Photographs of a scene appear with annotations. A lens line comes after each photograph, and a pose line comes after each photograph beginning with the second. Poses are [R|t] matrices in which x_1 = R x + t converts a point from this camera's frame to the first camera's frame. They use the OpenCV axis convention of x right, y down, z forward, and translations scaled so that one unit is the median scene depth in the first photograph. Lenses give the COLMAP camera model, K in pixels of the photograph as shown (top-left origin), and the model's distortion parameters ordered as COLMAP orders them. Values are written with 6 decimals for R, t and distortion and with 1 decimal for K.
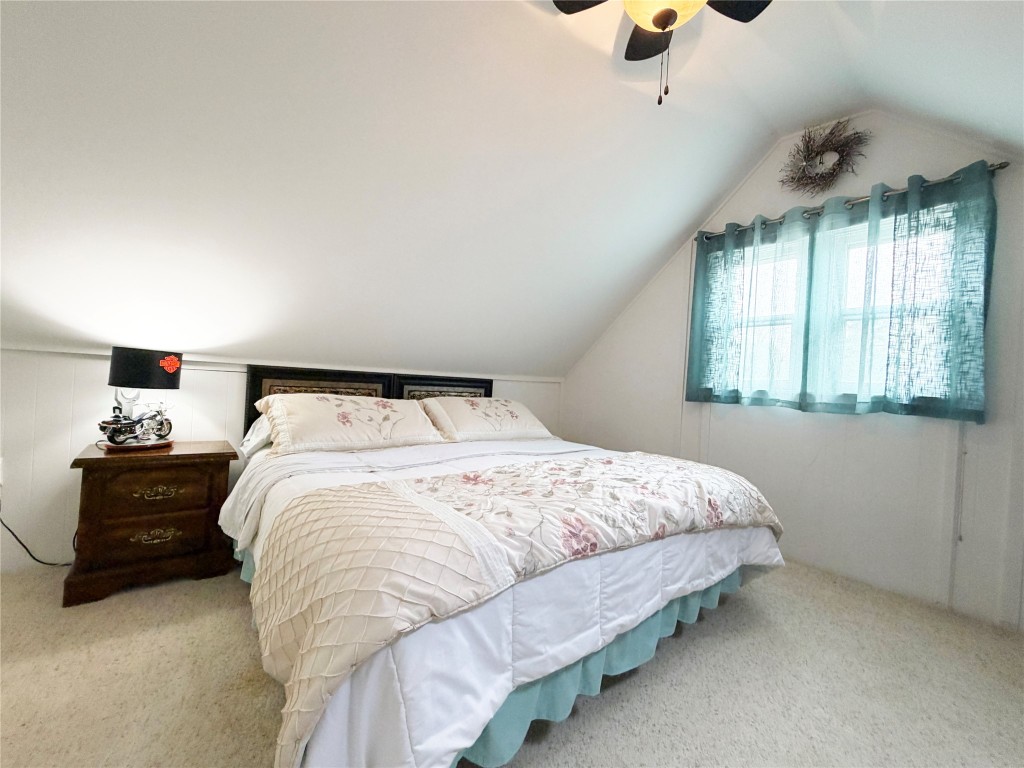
lens RADIAL K [[409.1, 0, 510.4], [0, 409.1, 384.0], [0, 0, 1]] dist [-0.000376, -0.000331]
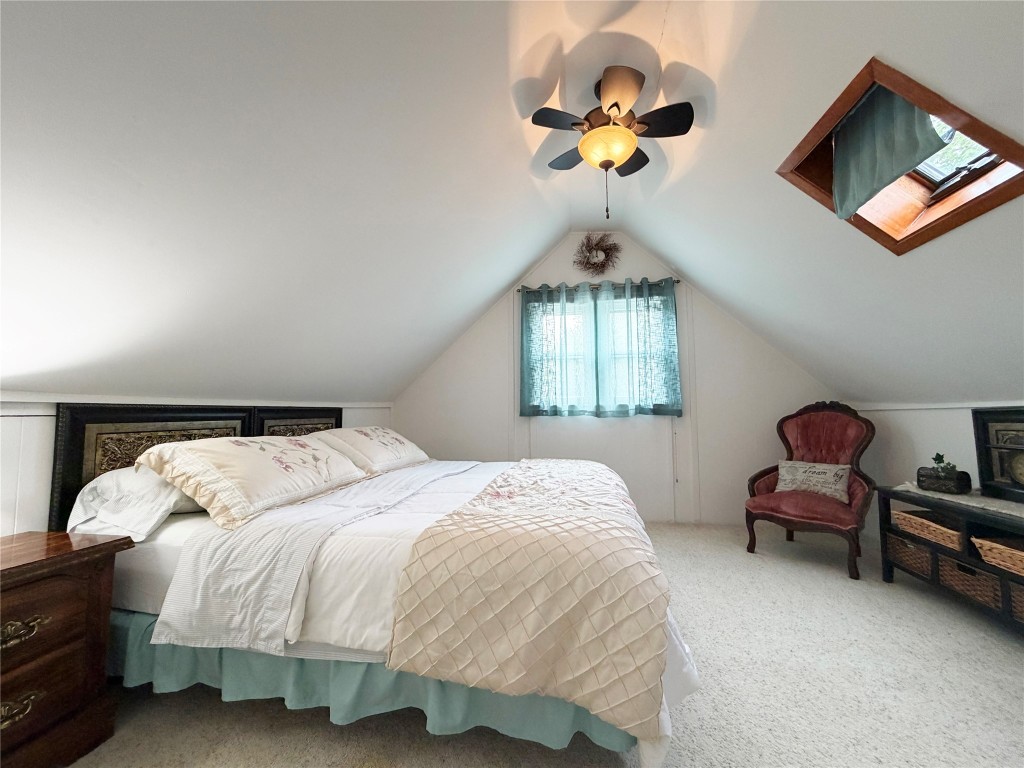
lens RADIAL K [[409.1, 0, 508.1], [0, 409.1, 383.8], [0, 0, 1]] dist [-0.000376, -0.000331]
pose [[0.758206, -0.014040, 0.651864, -0.498518], [0.047751, 0.998279, -0.034038, -0.021238], [-0.650265, 0.056935, 0.757571, 0.069944]]
